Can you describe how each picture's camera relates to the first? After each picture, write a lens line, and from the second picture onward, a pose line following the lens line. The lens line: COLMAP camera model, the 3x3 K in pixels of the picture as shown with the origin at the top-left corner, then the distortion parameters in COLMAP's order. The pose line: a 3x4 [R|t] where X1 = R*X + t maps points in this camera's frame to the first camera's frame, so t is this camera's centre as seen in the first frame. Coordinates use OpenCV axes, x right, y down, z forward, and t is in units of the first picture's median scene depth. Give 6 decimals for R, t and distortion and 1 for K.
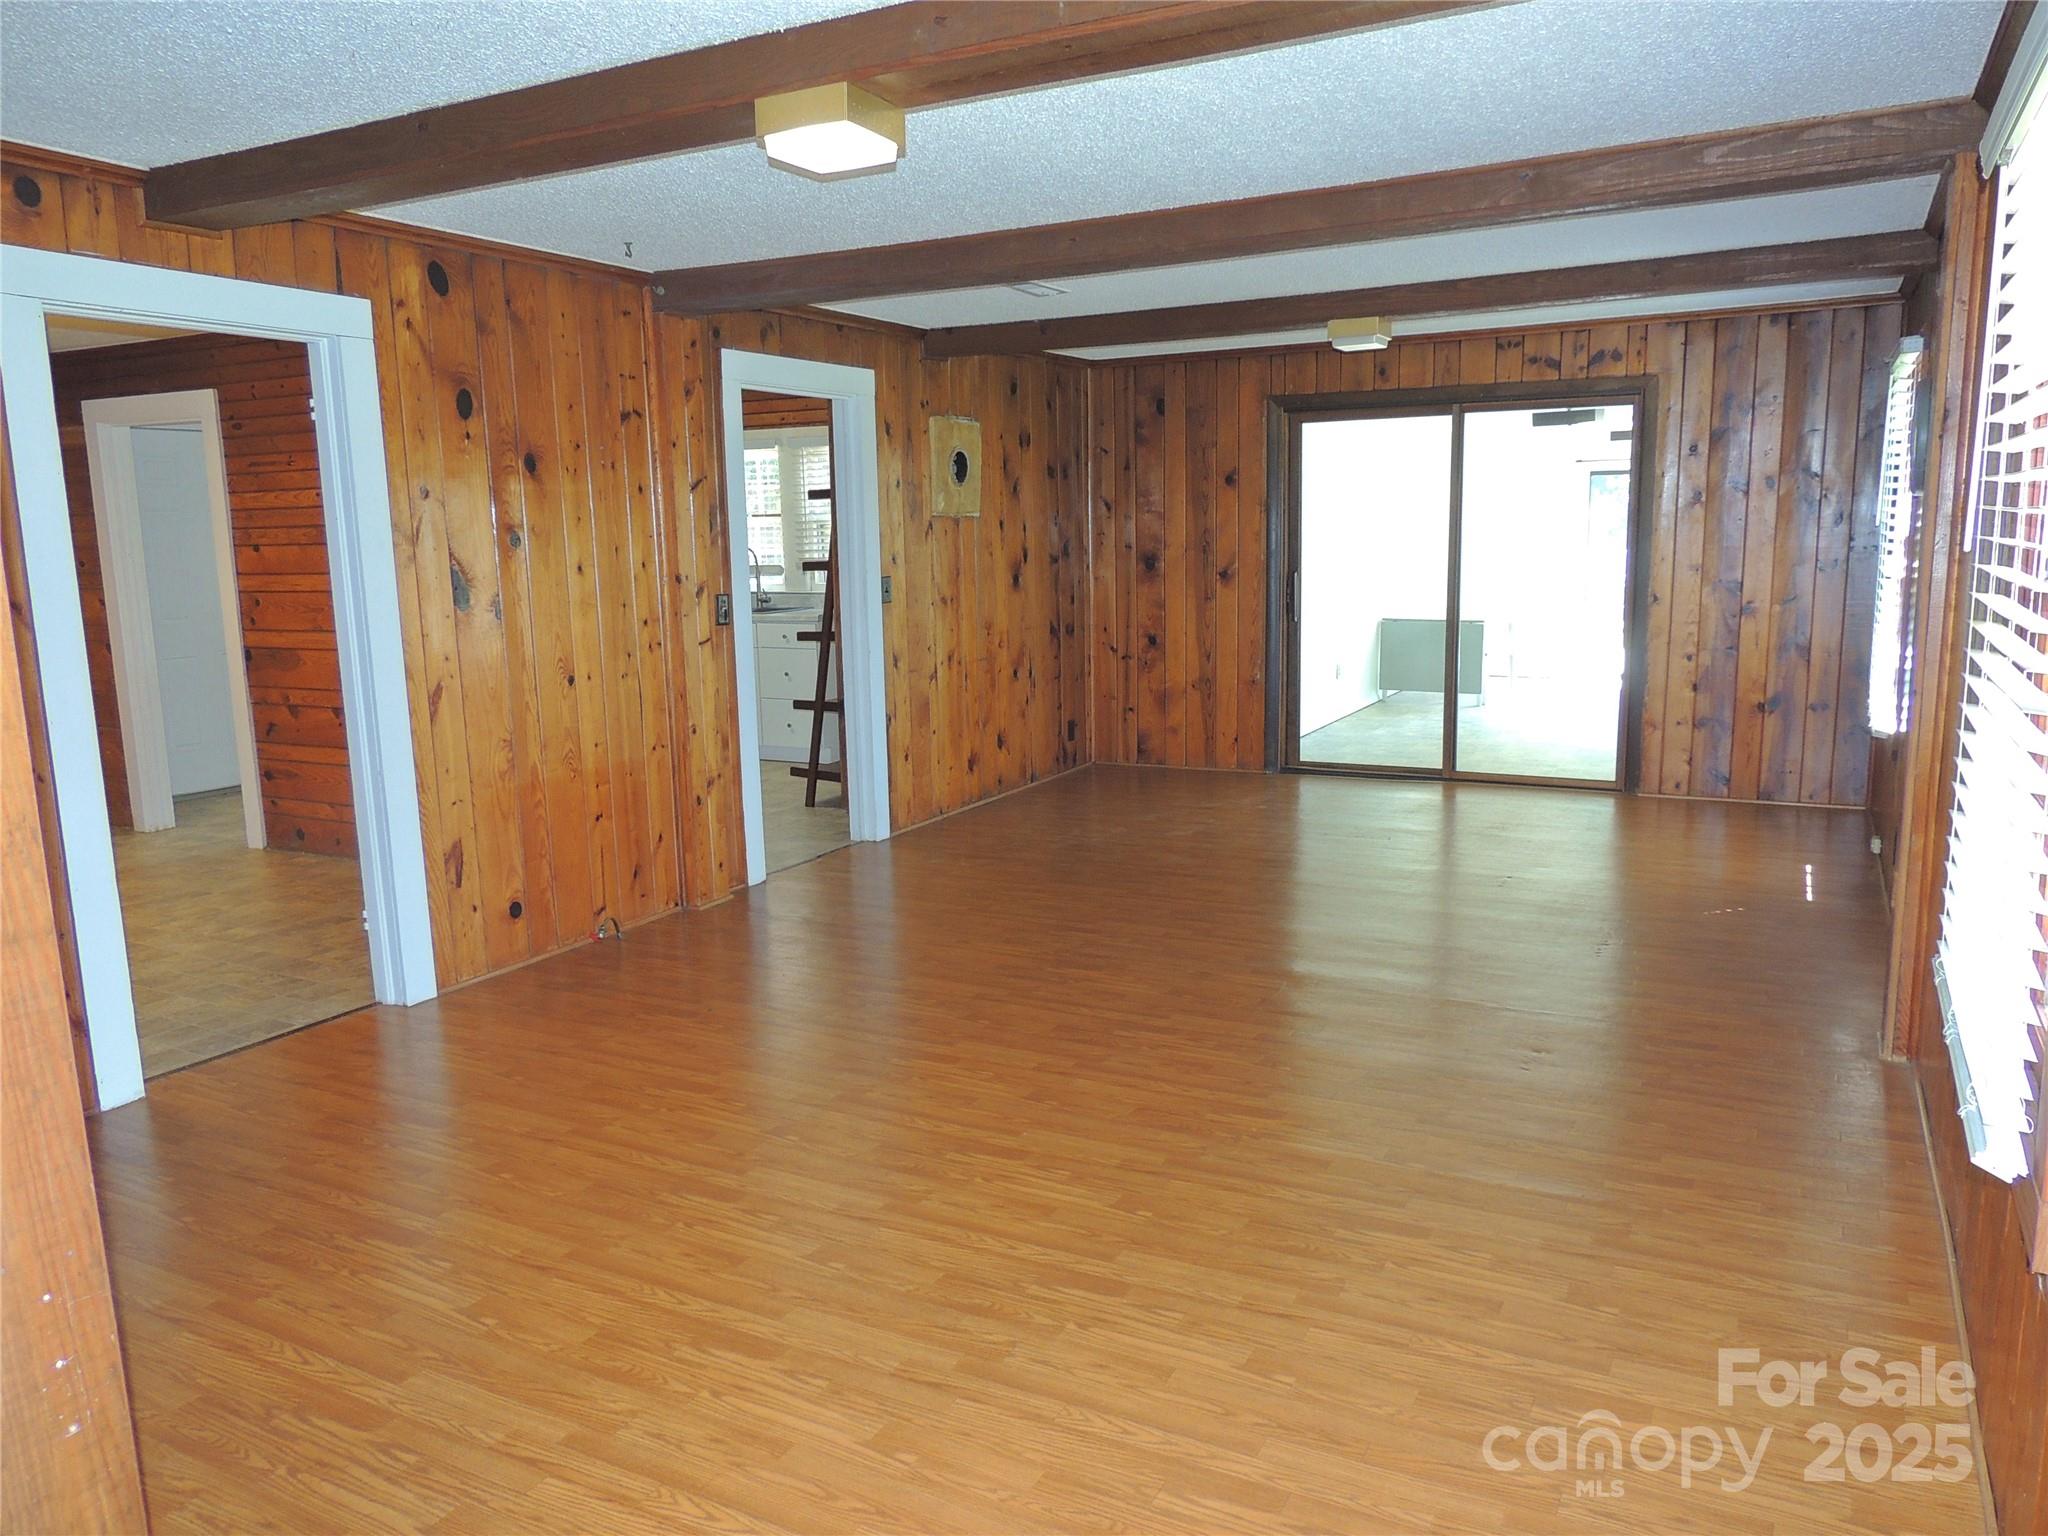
lens RADIAL K [[1468.9, 0, 1024.0], [0, 1468.9, 782.9], [0, 0, 1]] dist [-0.011585, 0.002389]
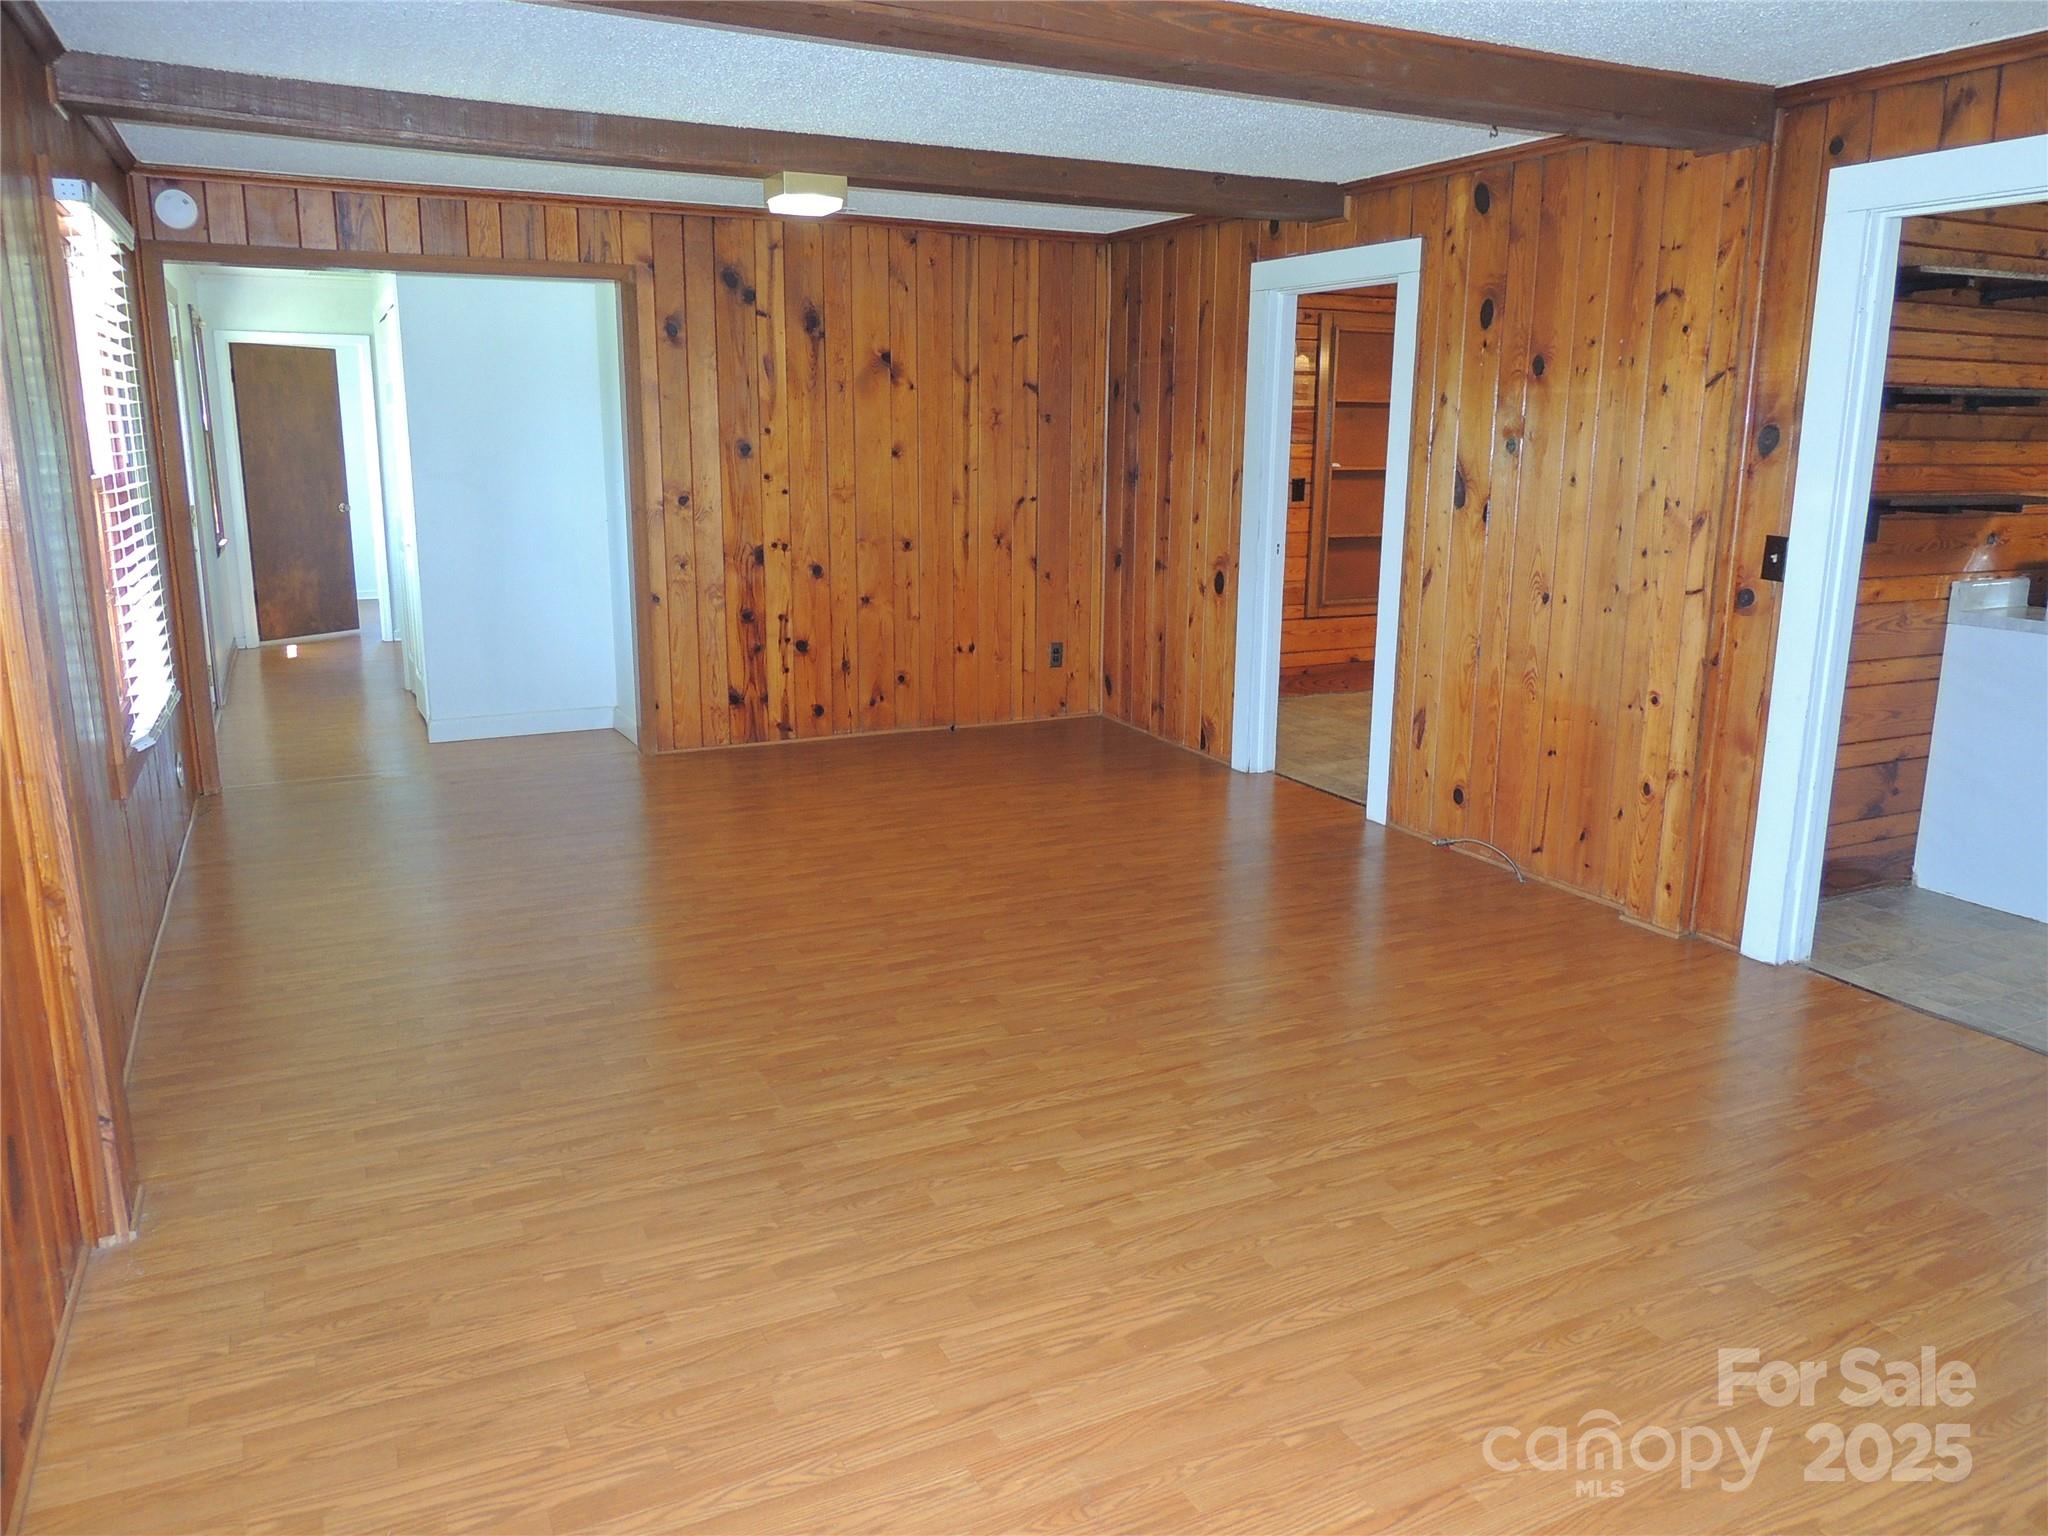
lens RADIAL K [[1468.9, 0, 1022.7], [0, 1468.9, 762.6], [0, 0, 1]] dist [-0.011585, 0.002389]
pose [[-0.583288, 0.194502, -0.788634, 0.705838], [-0.135652, 0.933946, 0.330671, -0.257926], [0.800858, 0.299856, -0.518375, 1.364437]]
